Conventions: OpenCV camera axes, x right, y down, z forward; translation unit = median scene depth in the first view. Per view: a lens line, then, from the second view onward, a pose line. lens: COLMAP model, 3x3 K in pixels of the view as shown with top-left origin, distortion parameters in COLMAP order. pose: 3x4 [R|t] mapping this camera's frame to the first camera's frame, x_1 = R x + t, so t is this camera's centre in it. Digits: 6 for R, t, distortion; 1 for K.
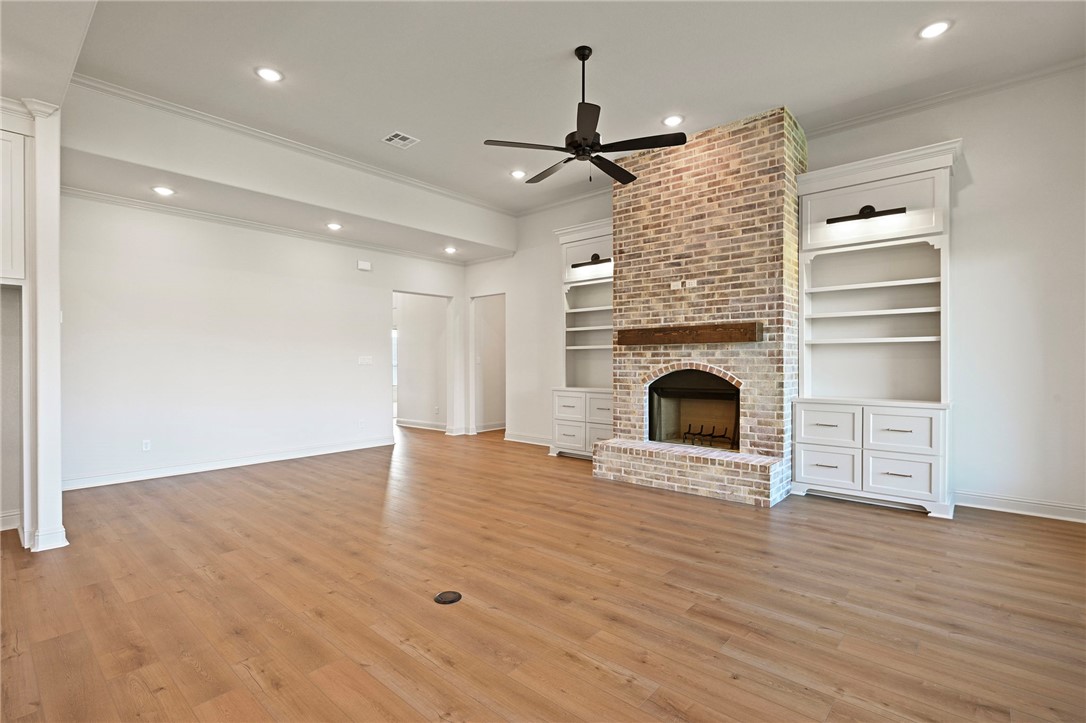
lens RADIAL K [[501.1, 0, 539.5], [0, 501.1, 358.5], [0, 0, 1]] dist [0.000345, 0.000217]
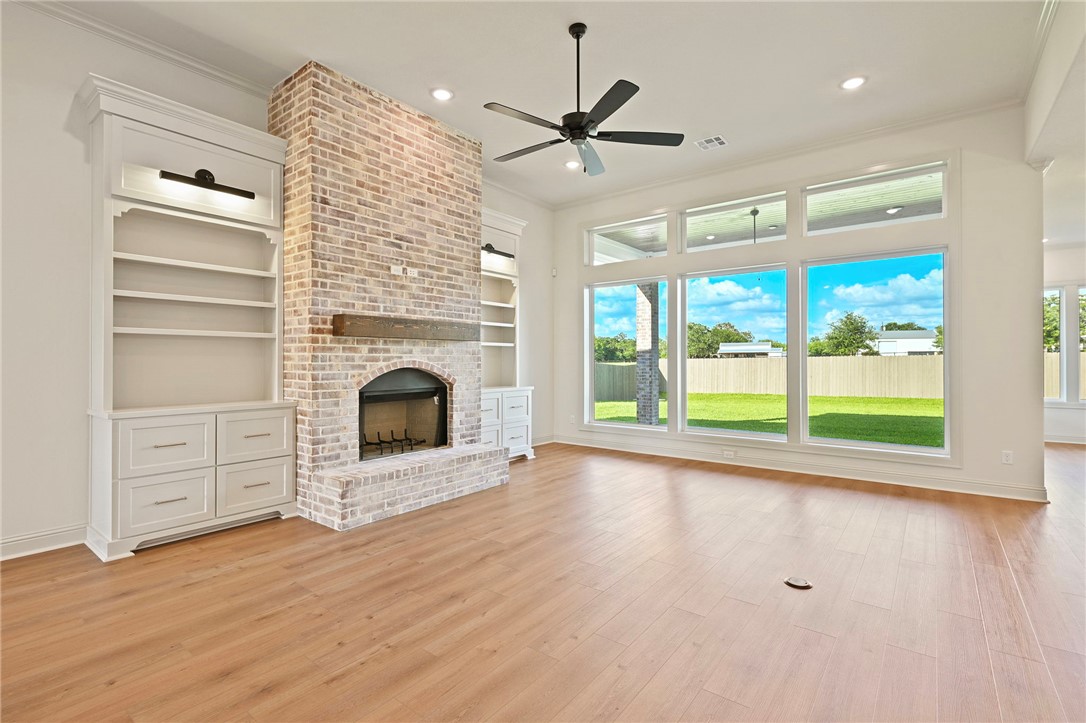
lens RADIAL K [[501.1, 0, 539.5], [0, 501.1, 358.5], [0, 0, 1]] dist [0.000345, 0.000217]
pose [[-0.058033, 0.011406, 0.998249, -0.597965], [-0.000465, 0.999934, -0.011452, 0.014778], [-0.998315, -0.001129, -0.058024, 0.812460]]
